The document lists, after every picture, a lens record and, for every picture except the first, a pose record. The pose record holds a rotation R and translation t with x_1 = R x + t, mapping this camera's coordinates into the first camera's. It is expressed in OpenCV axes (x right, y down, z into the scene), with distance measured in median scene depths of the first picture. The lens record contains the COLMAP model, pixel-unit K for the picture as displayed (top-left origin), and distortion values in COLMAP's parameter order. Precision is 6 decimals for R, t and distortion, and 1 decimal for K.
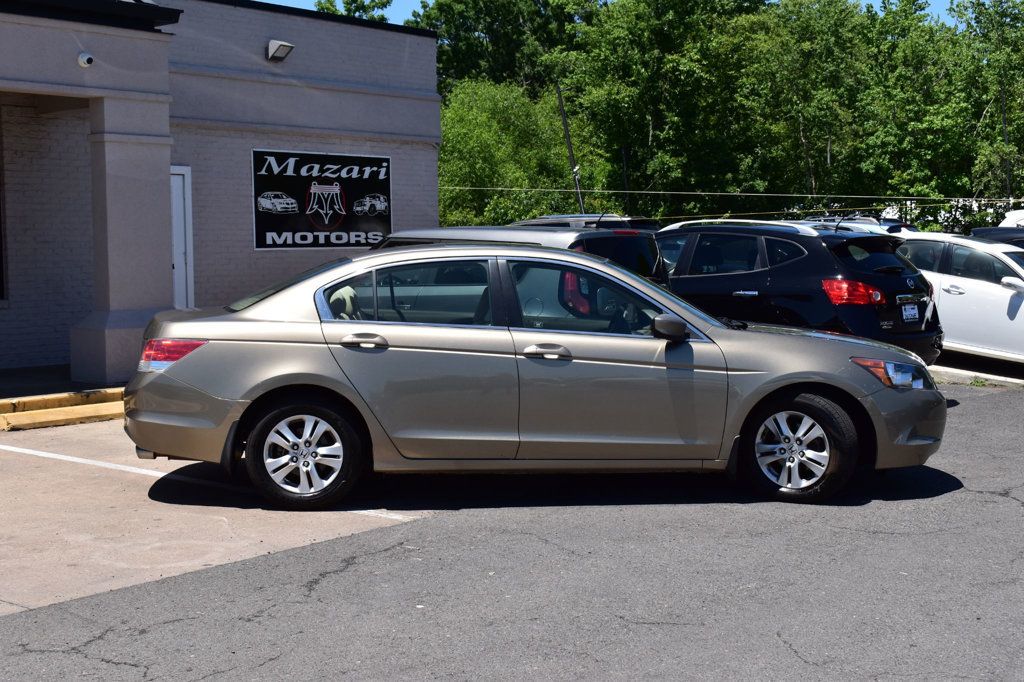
lens RADIAL K [[1416.3, 0, 459.1], [0, 1416.3, 339.4], [0, 0, 1]] dist [0.020588, -0.057696]
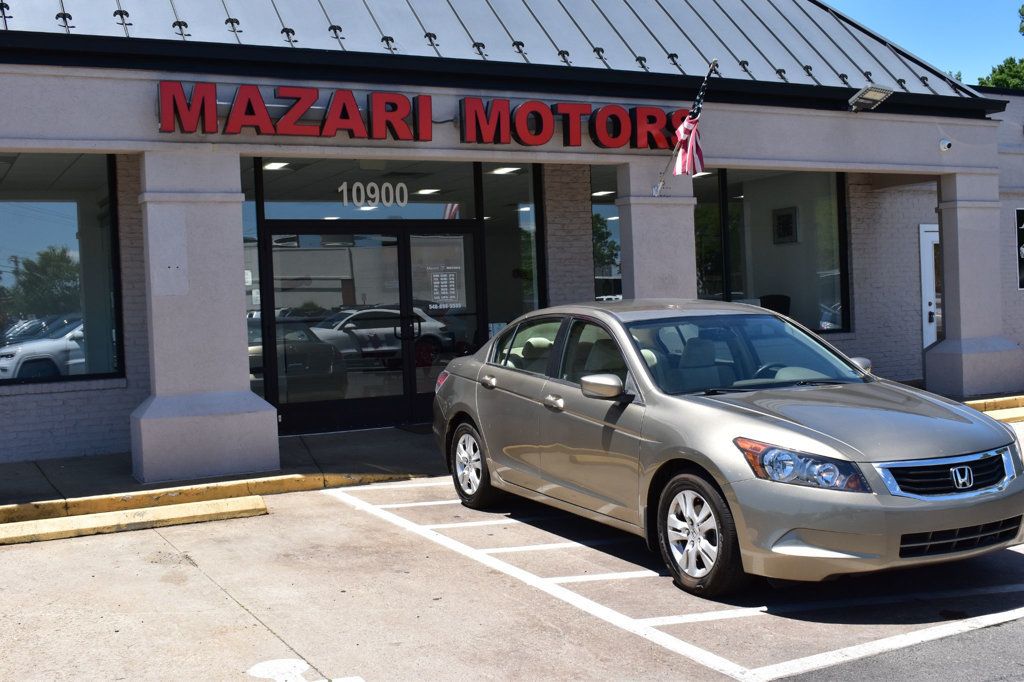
lens RADIAL K [[1151.7, 0, 512.0], [0, 1151.7, 341.0], [0, 0, 1]] dist [-0.063155, 0.005163]
pose [[0.926733, -0.013742, -0.375470, -0.180029], [0.004867, 0.999686, -0.024577, 0.003341], [0.375690, 0.020949, 0.926509, -0.077774]]
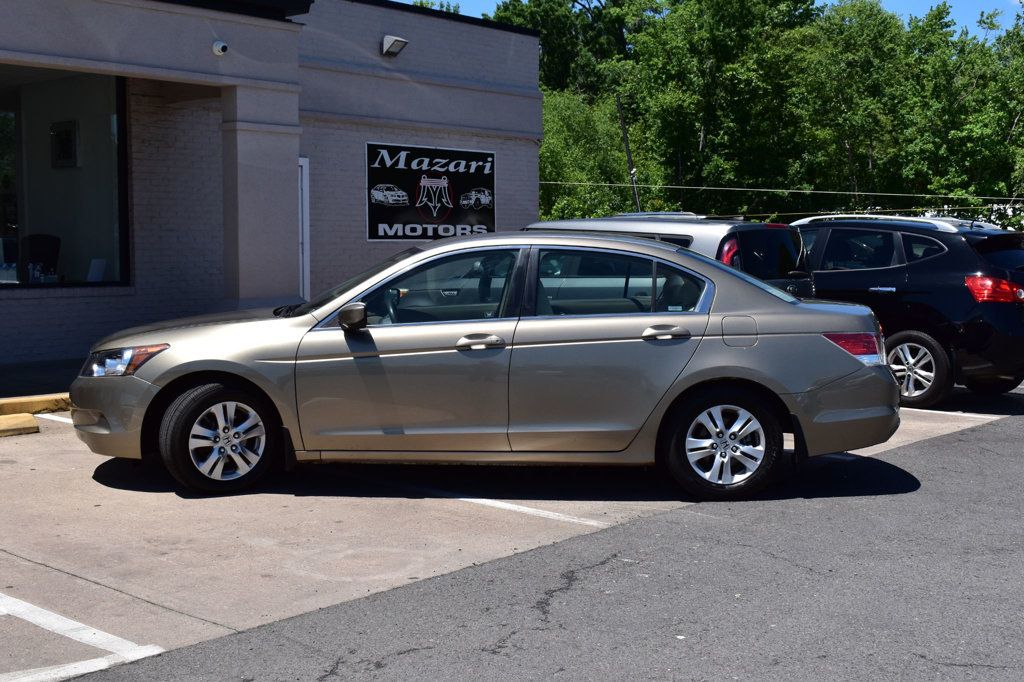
lens RADIAL K [[1302.9, 0, 484.6], [0, 1302.9, 342.2], [0, 0, 1]] dist [-0.016104, 0.046164]
pose [[0.999826, 0.013082, -0.013288, -0.045884], [-0.012946, 0.999864, 0.010233, -0.000804], [0.013420, -0.010059, 0.999859, 0.060755]]
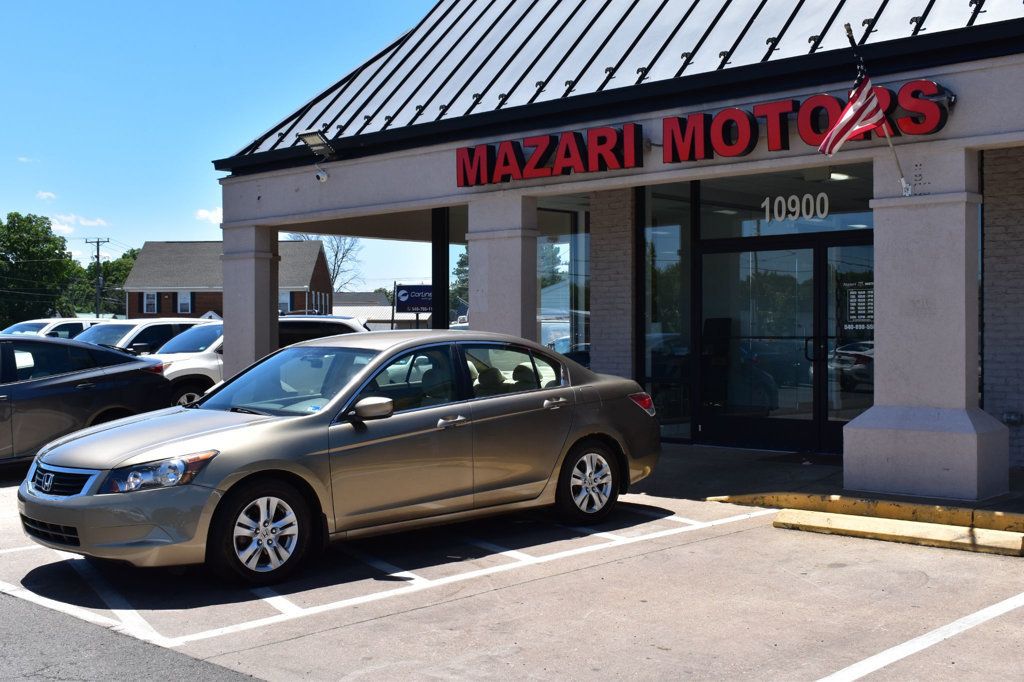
lens RADIAL K [[1252.7, 0, 573.7], [0, 1252.7, 342.3], [0, 0, 1]] dist [0.010173, -0.005451]
pose [[-0.029593, 0.019998, -0.999362, 0.218462], [-0.058111, 0.998074, 0.021693, -0.033606], [0.997871, 0.058715, -0.028374, 0.434921]]
